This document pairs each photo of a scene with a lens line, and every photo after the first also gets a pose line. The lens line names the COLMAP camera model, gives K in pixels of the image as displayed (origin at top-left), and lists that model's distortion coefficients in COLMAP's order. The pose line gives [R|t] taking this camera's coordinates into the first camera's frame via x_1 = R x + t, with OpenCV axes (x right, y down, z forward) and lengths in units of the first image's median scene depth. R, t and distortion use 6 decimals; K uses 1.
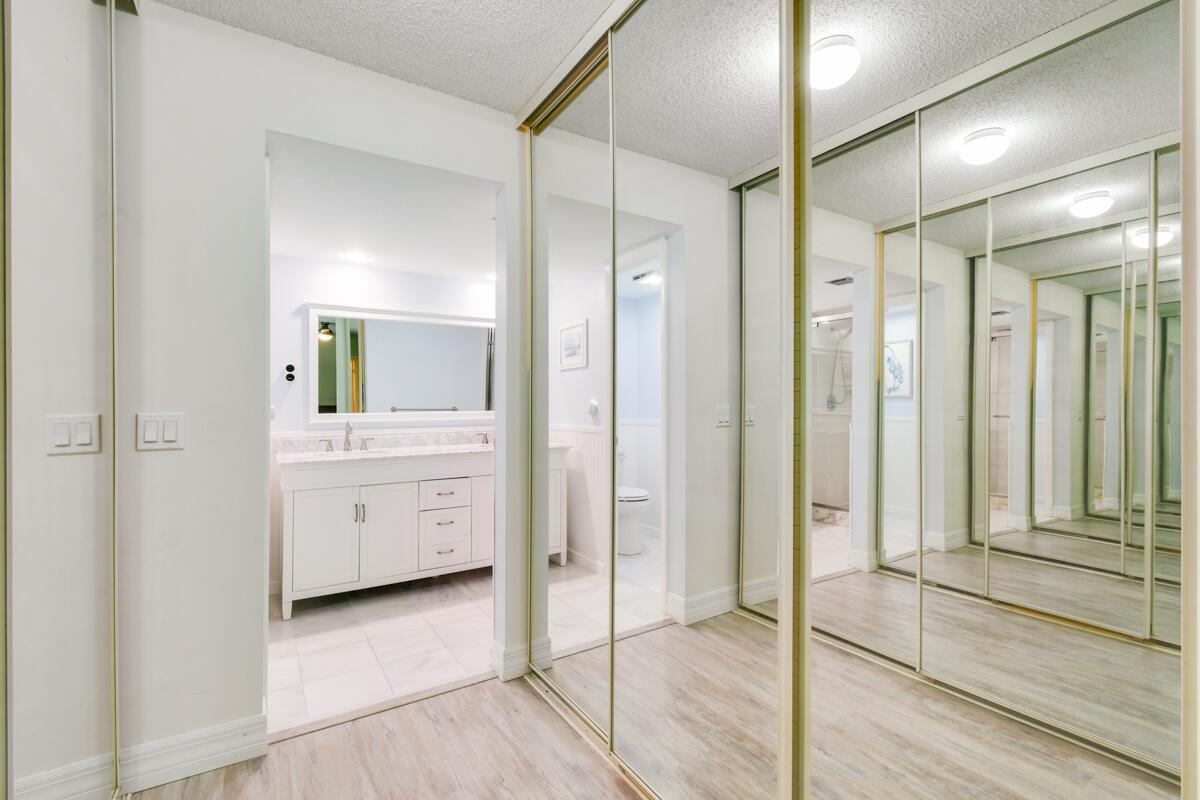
lens RADIAL K [[531.7, 0, 593.6], [0, 531.7, 407.1], [0, 0, 1]] dist [0.008209, -0.003198]
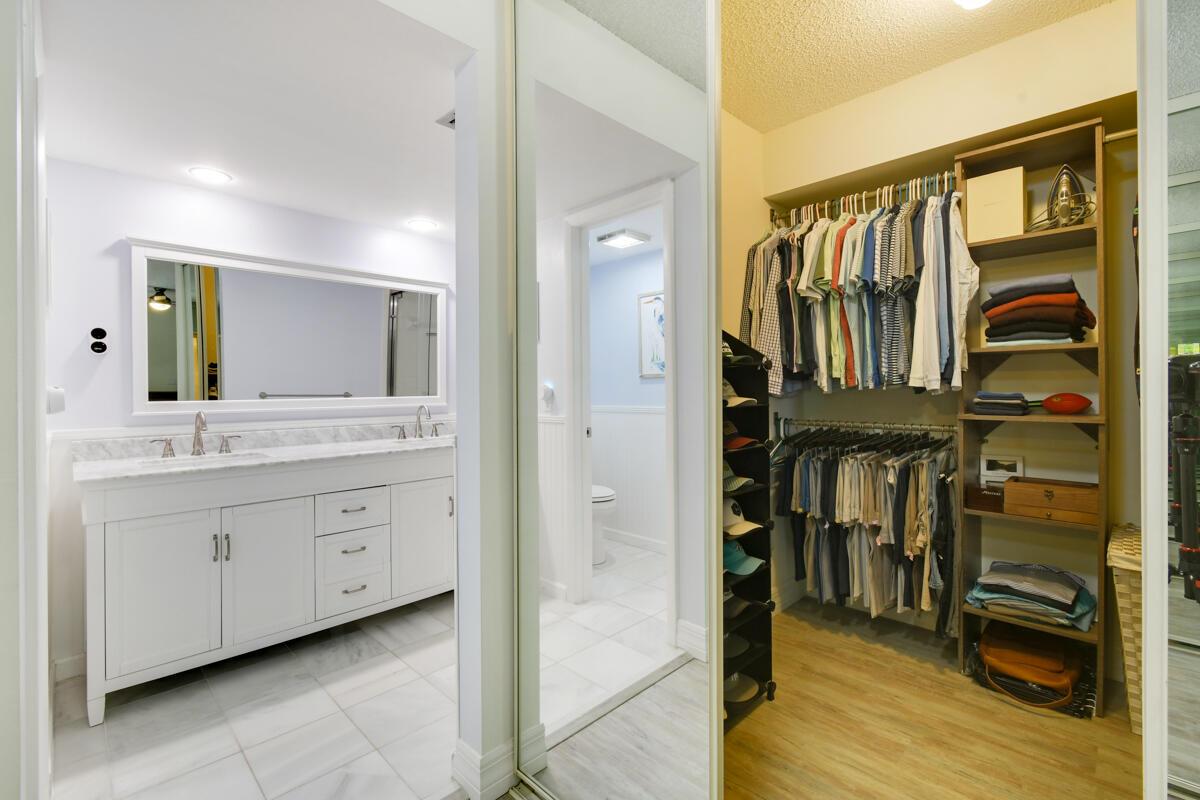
lens RADIAL K [[531.7, 0, 602.1], [0, 531.7, 397.1], [0, 0, 1]] dist [0.008209, -0.003198]
pose [[0.975077, -0.006786, 0.221763, -0.106453], [0.004839, 0.999945, 0.009321, 0.003107], [-0.221814, -0.008016, 0.975056, 0.212890]]
